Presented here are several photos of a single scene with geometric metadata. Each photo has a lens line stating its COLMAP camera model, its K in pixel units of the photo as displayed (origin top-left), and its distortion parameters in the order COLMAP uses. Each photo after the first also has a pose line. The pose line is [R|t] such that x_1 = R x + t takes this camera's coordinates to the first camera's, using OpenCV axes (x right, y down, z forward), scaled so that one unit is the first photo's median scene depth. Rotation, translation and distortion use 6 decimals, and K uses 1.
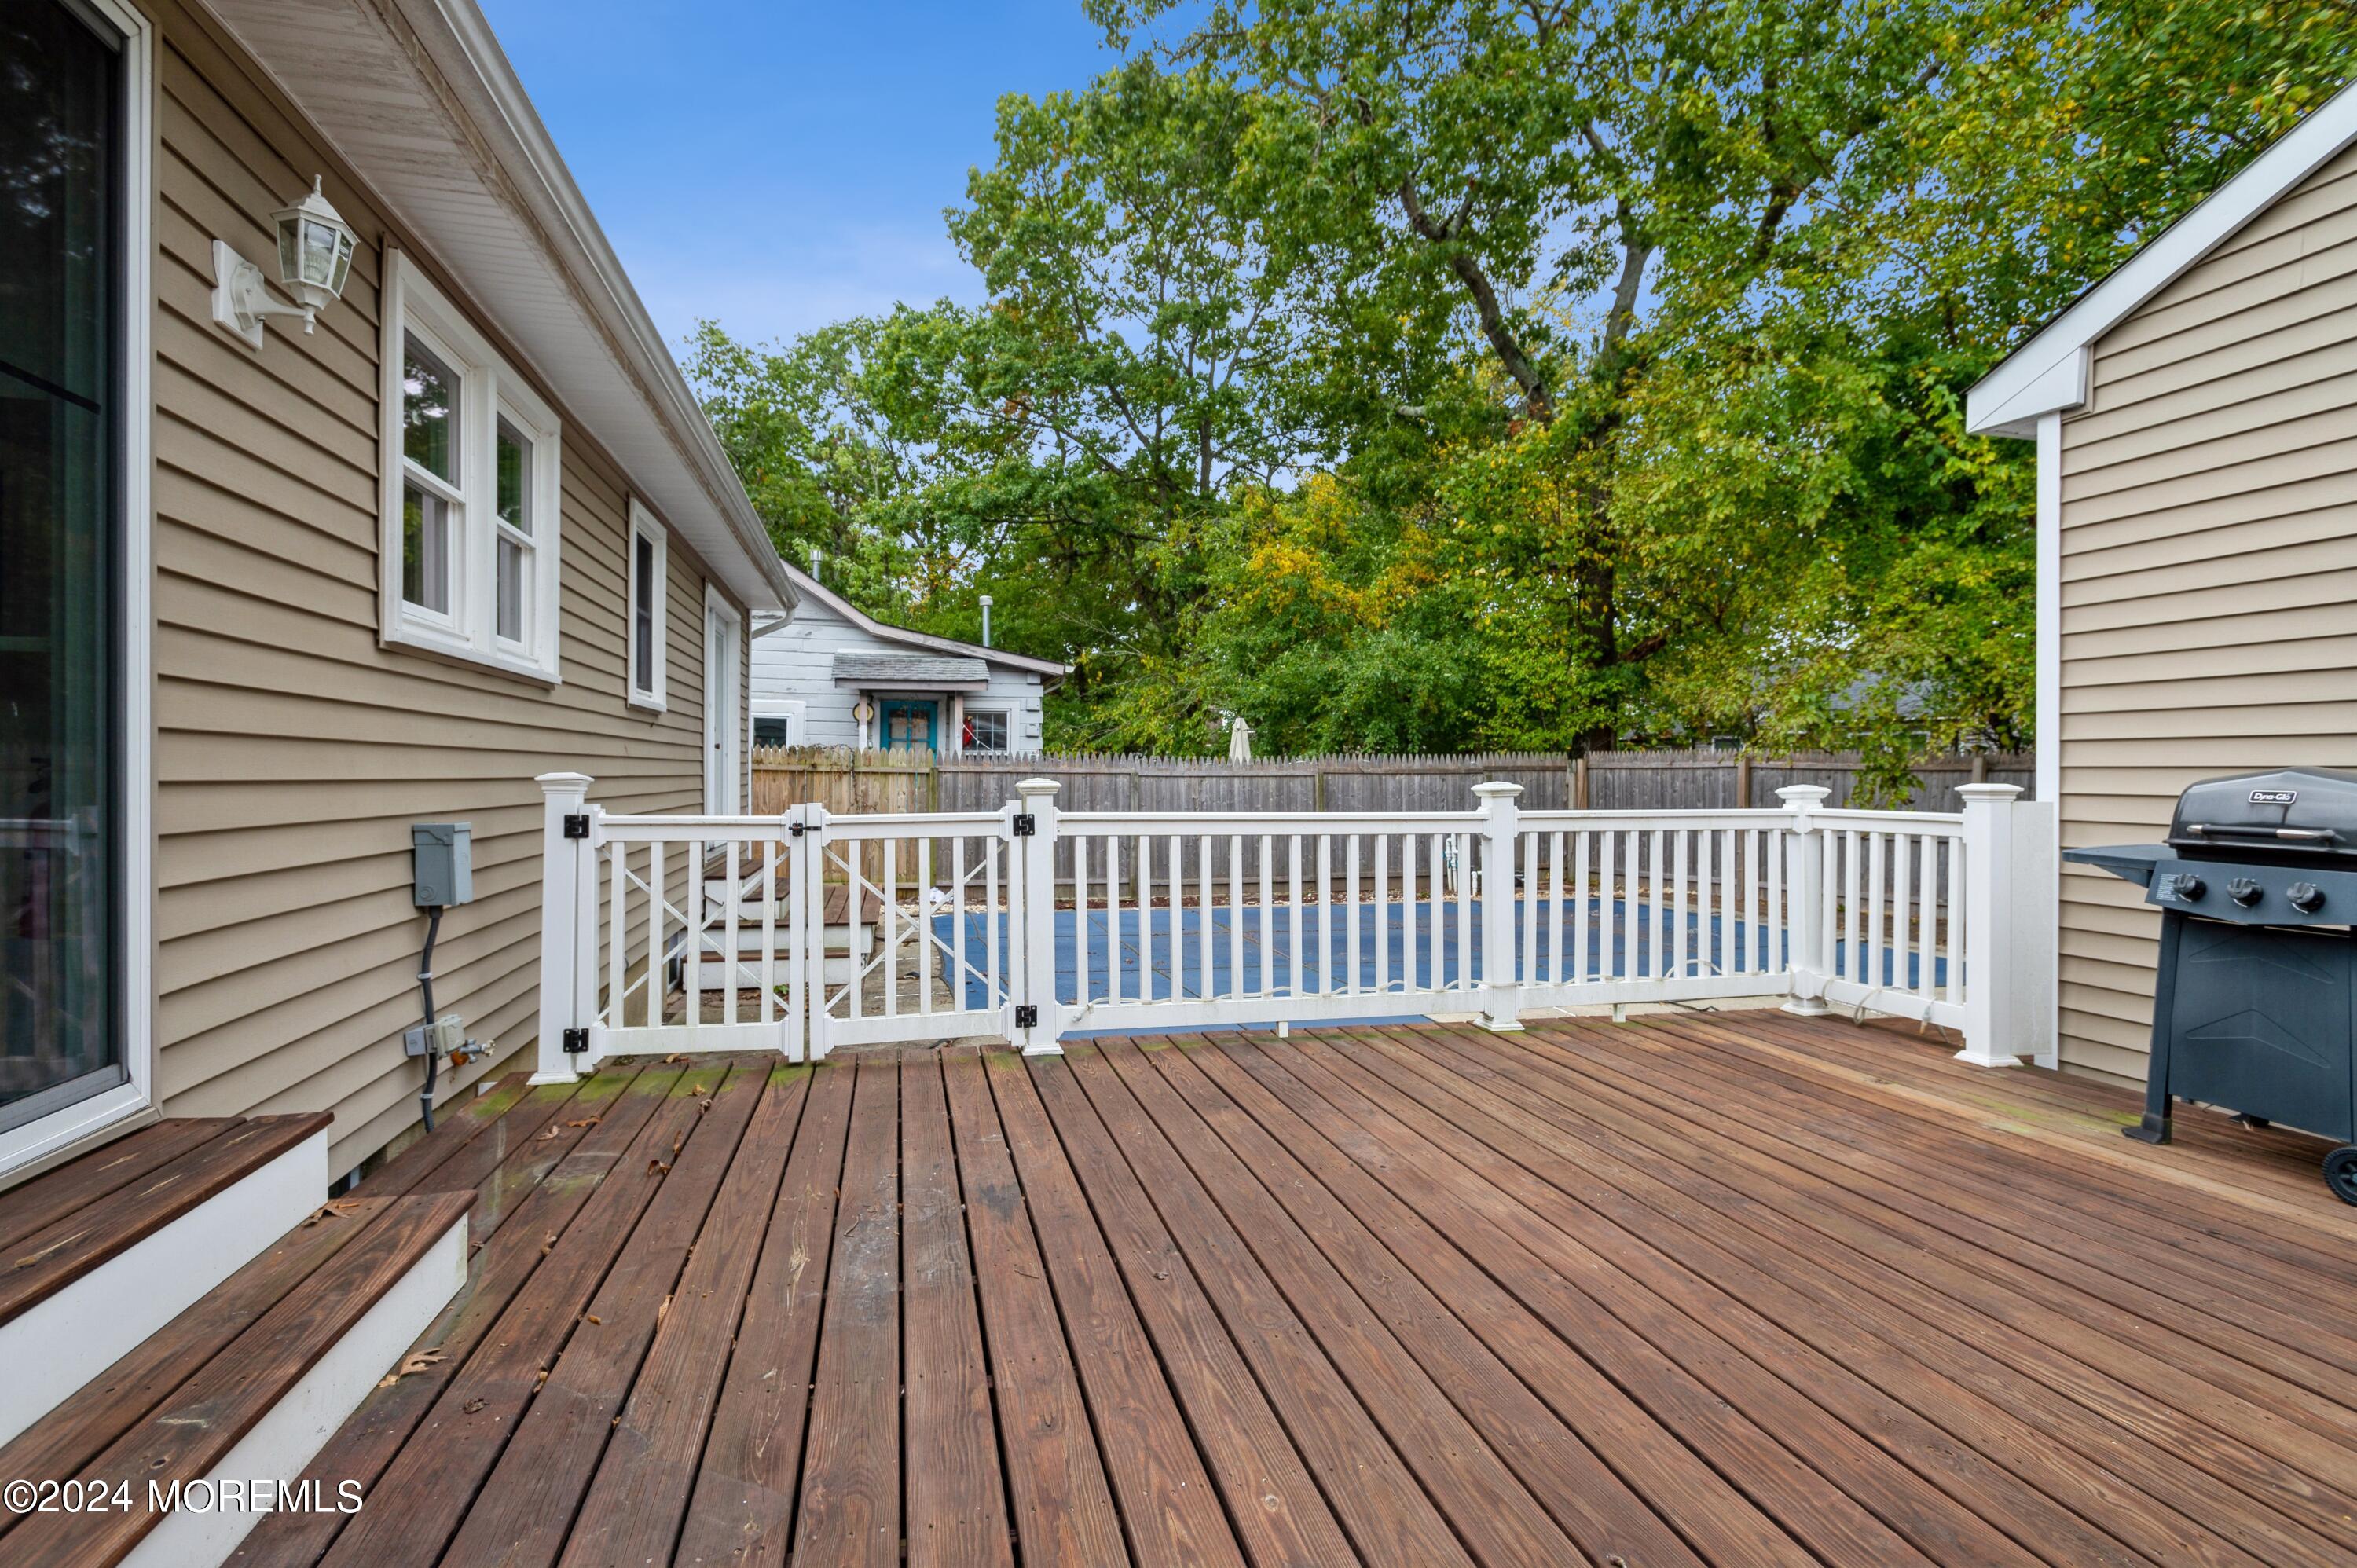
lens RADIAL K [[1165.8, 0, 1201.1], [0, 1165.8, 772.2], [0, 0, 1]] dist [0.005094, -0.003215]
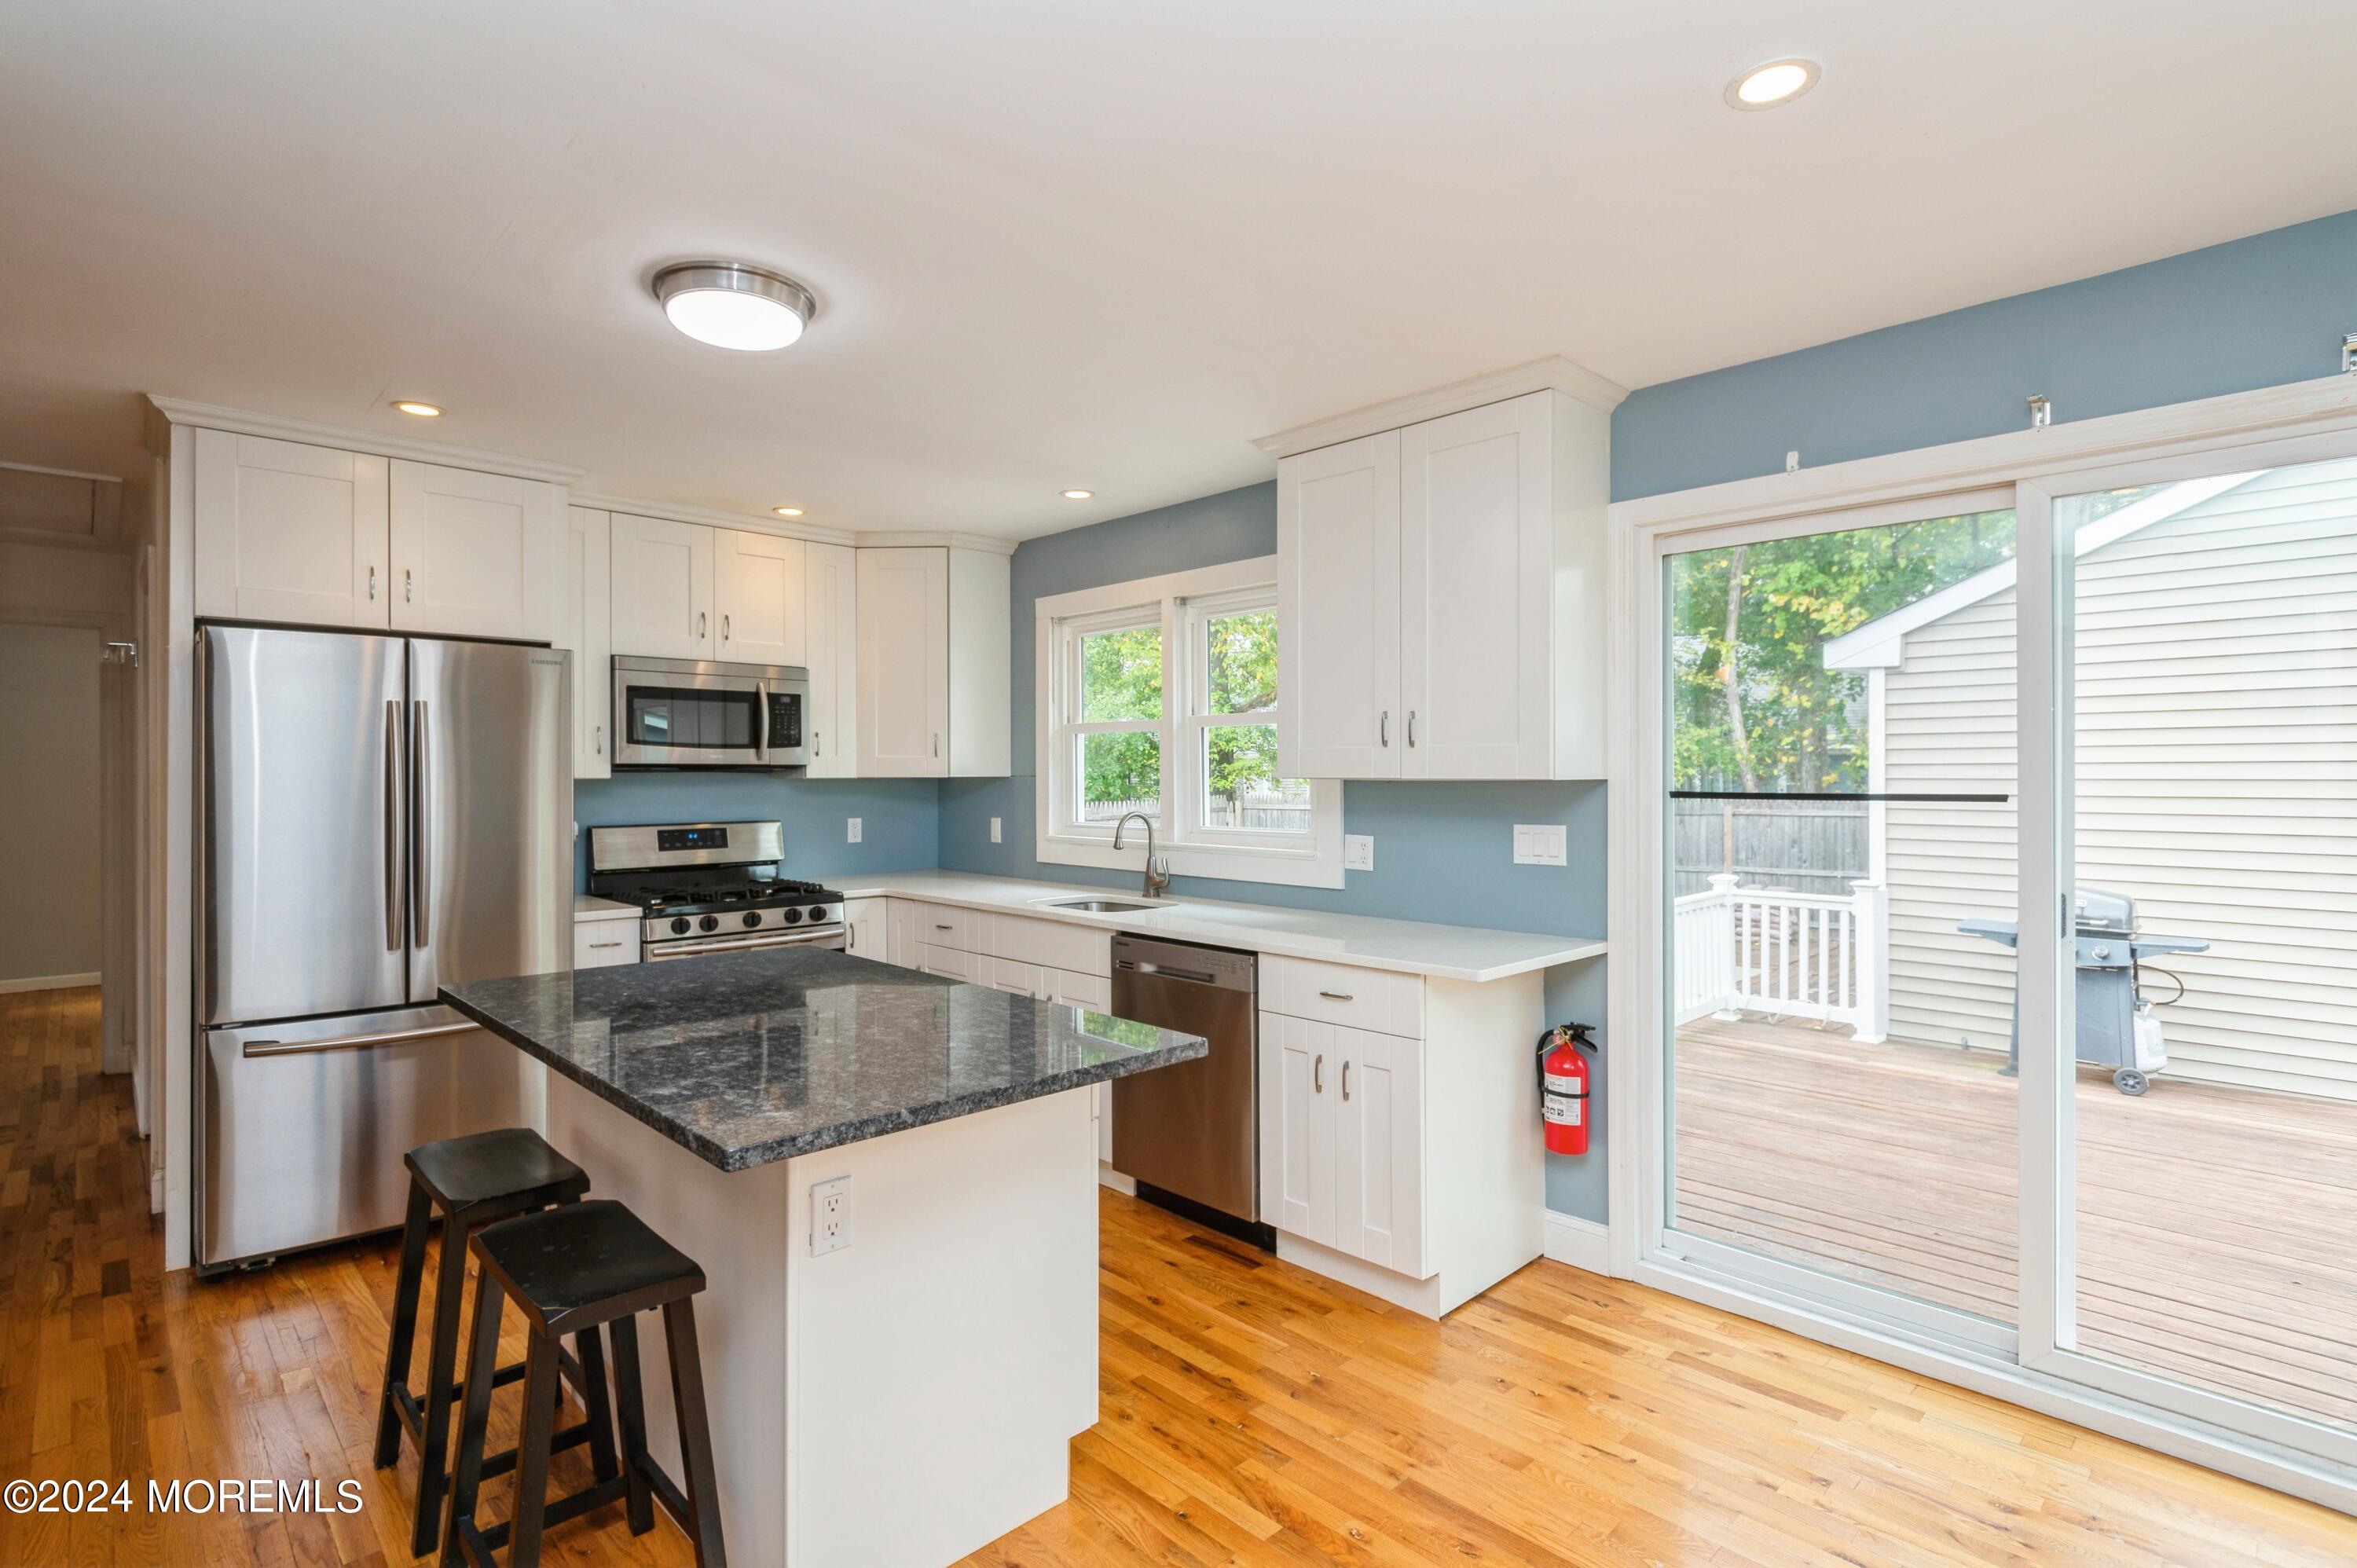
lens RADIAL K [[1165.8, 0, 1167.6], [0, 1165.8, 772.1], [0, 0, 1]] dist [0.005094, -0.003215]
pose [[0.869596, -0.007698, 0.493704, -1.066293], [0.004488, 0.999960, 0.007686, -0.166561], [-0.493743, -0.004468, 0.869596, -0.003393]]
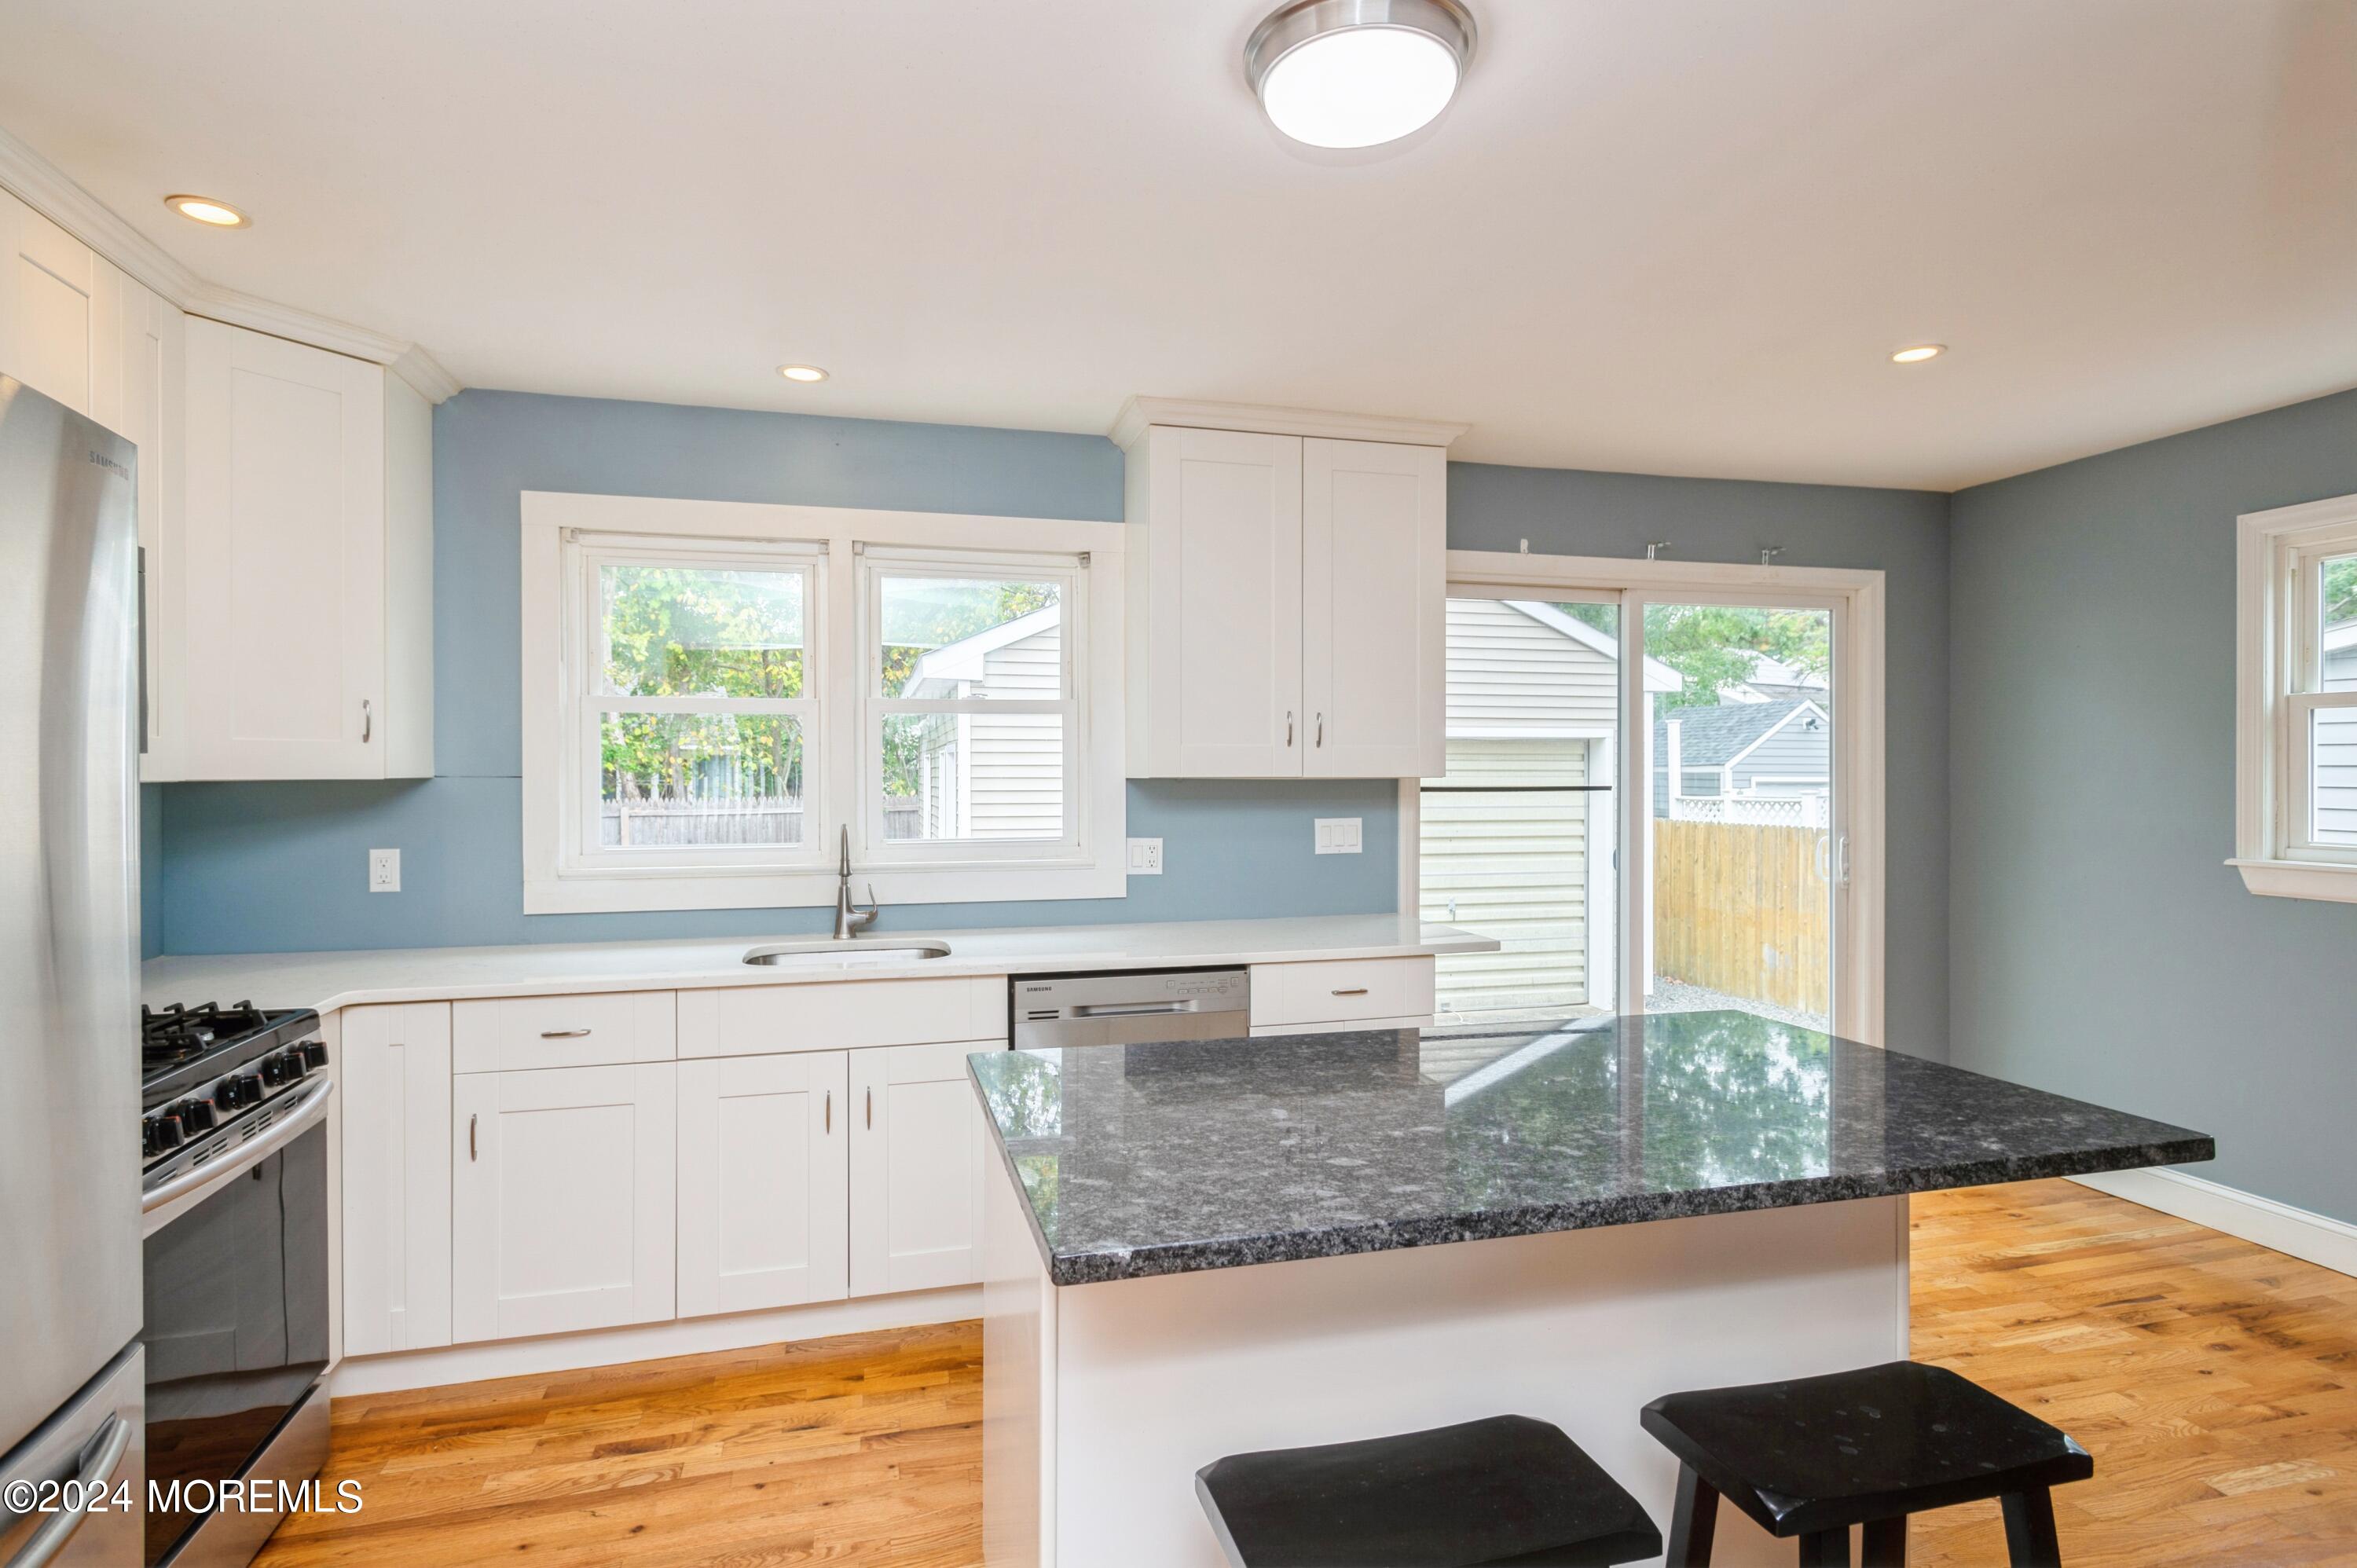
lens RADIAL K [[1165.8, 0, 1186.9], [0, 1165.8, 783.4], [0, 0, 1]] dist [0.005094, -0.003215]
pose [[-0.021059, -0.019340, 0.999591, -1.327407], [-0.005579, 0.999800, 0.019227, -0.166586], [-0.999763, -0.005172, -0.021163, 0.645281]]
